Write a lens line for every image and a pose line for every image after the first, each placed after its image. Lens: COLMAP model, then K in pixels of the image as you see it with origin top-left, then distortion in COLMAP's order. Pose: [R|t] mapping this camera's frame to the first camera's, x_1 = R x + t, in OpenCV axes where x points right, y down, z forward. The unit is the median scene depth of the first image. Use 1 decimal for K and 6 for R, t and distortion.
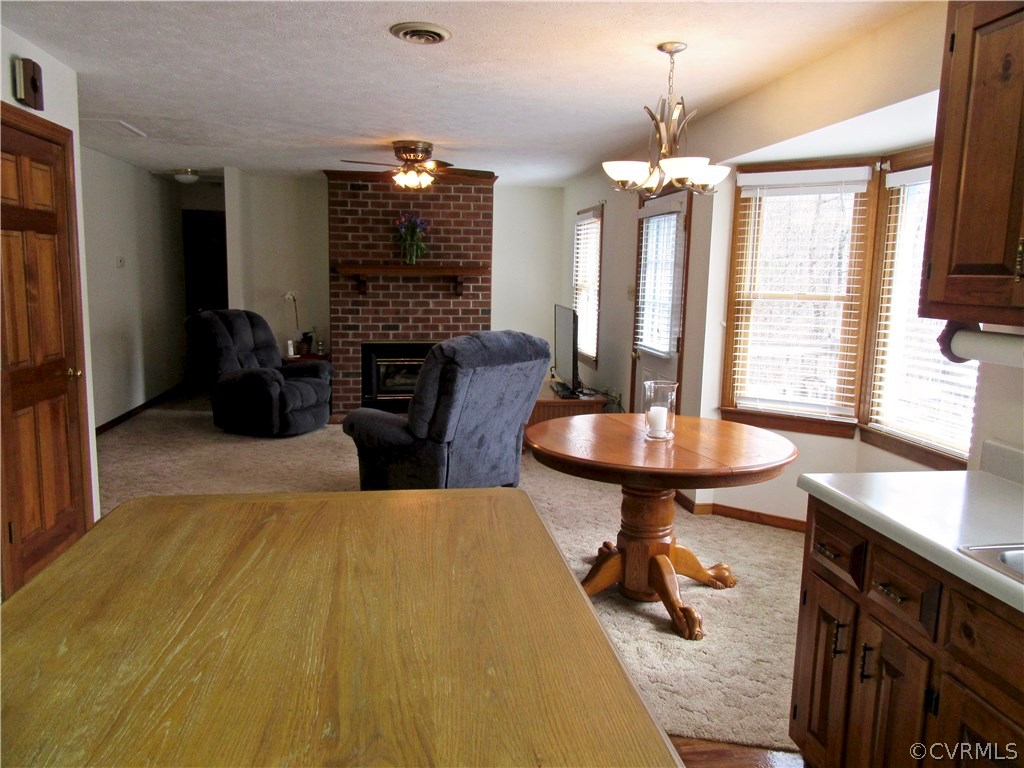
lens RADIAL K [[761.6, 0, 511.8], [0, 761.6, 383.2], [0, 0, 1]] dist [-0.006900, 0.013812]
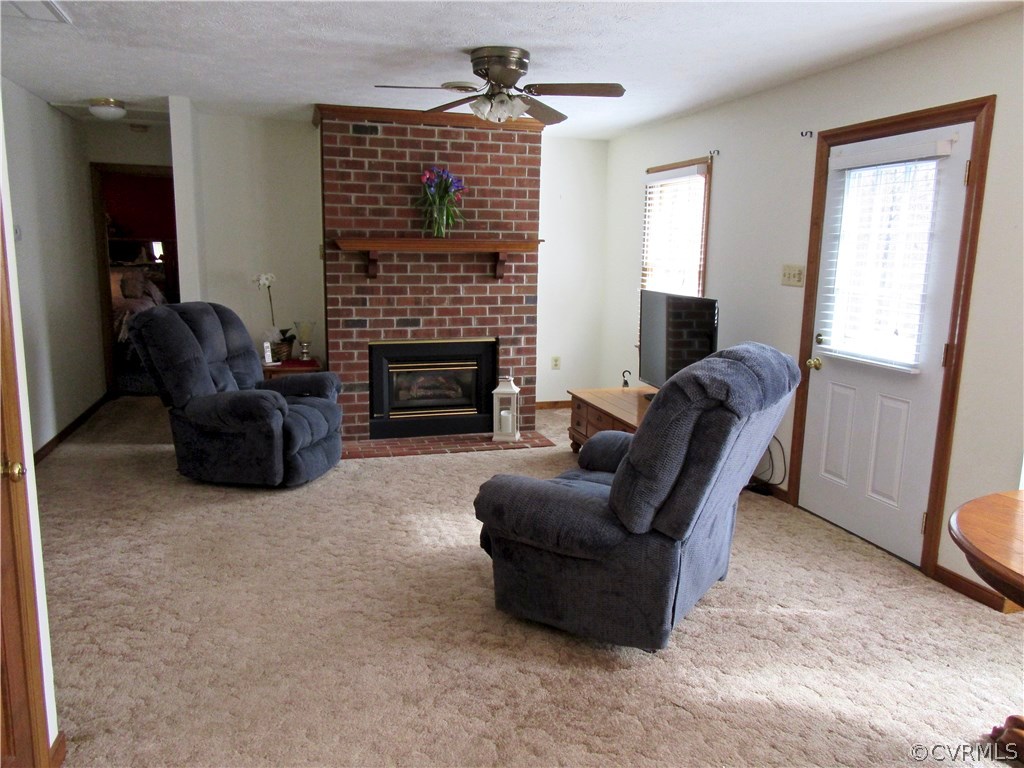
lens RADIAL K [[761.6, 0, 513.1], [0, 761.6, 382.3], [0, 0, 1]] dist [-0.006900, 0.013812]
pose [[0.989218, -0.027264, 0.143889, -0.171753], [0.022868, 0.999223, 0.032112, -0.037611], [-0.144652, -0.028476, 0.989073, 0.256348]]
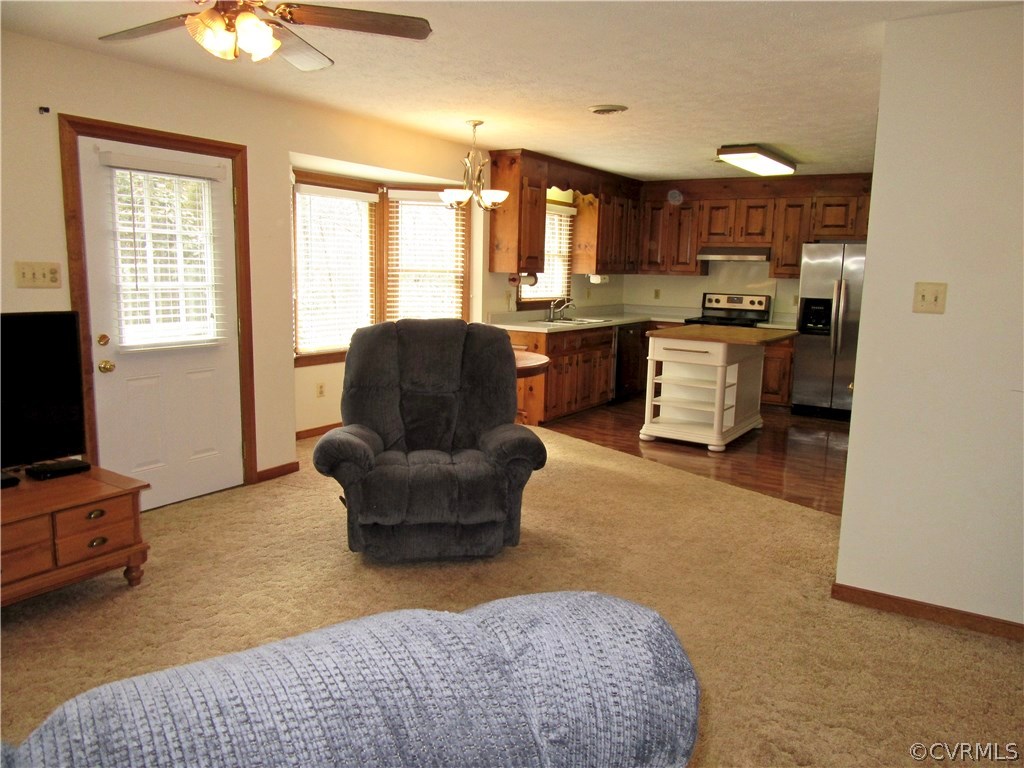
lens RADIAL K [[761.6, 0, 515.2], [0, 761.6, 382.2], [0, 0, 1]] dist [-0.006900, 0.013812]
pose [[-0.759143, -0.134785, 0.636817, -0.427027], [0.056491, 0.960993, 0.270741, -0.144609], [-0.648468, 0.241505, -0.721917, 0.974997]]
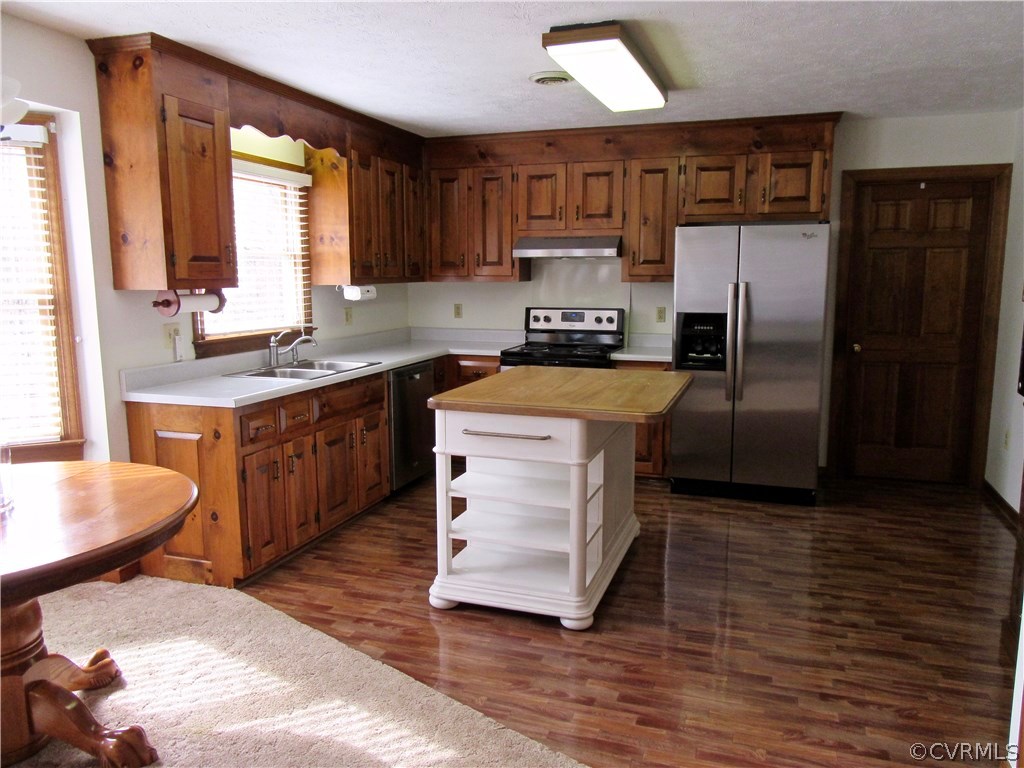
lens RADIAL K [[761.6, 0, 511.2], [0, 761.6, 387.2], [0, 0, 1]] dist [-0.006900, 0.013812]
pose [[-0.890169, -0.084039, 0.447813, -0.226445], [0.052789, 0.957201, 0.284569, -0.087680], [-0.452562, 0.276954, -0.847634, 0.600695]]
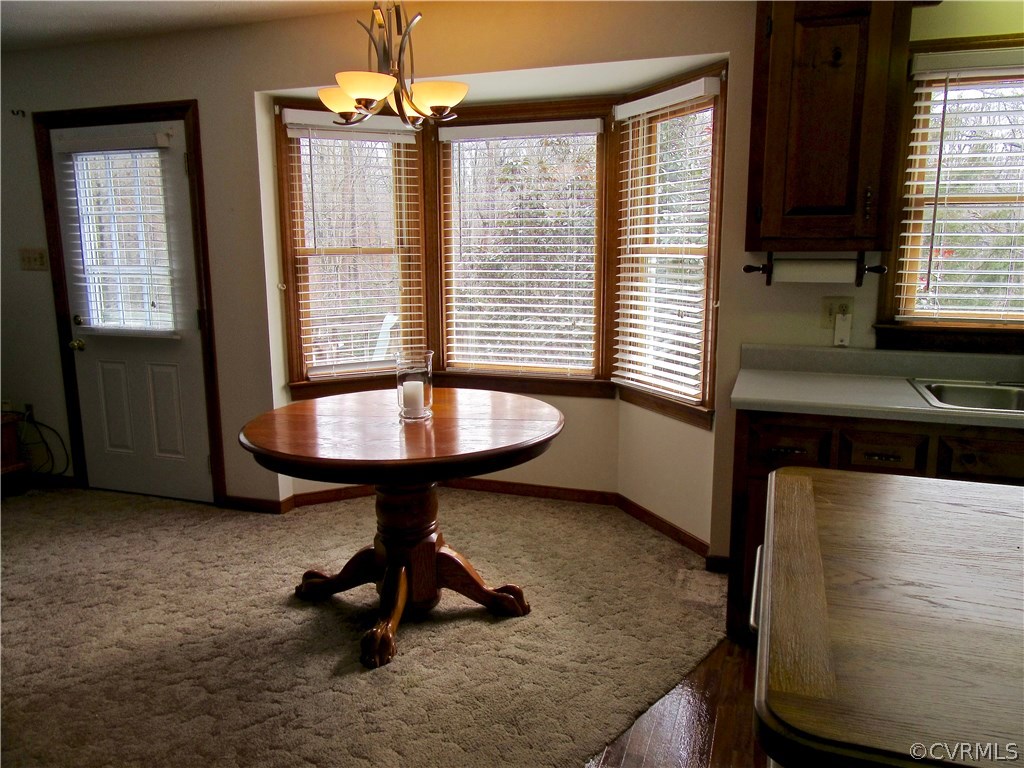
lens RADIAL K [[761.6, 0, 516.5], [0, 761.6, 385.8], [0, 0, 1]] dist [-0.006900, 0.013812]
pose [[0.458899, -0.186059, 0.868789, -0.219248], [0.143824, 0.980487, 0.134011, -0.027408], [-0.876771, 0.063455, 0.476704, 0.223640]]
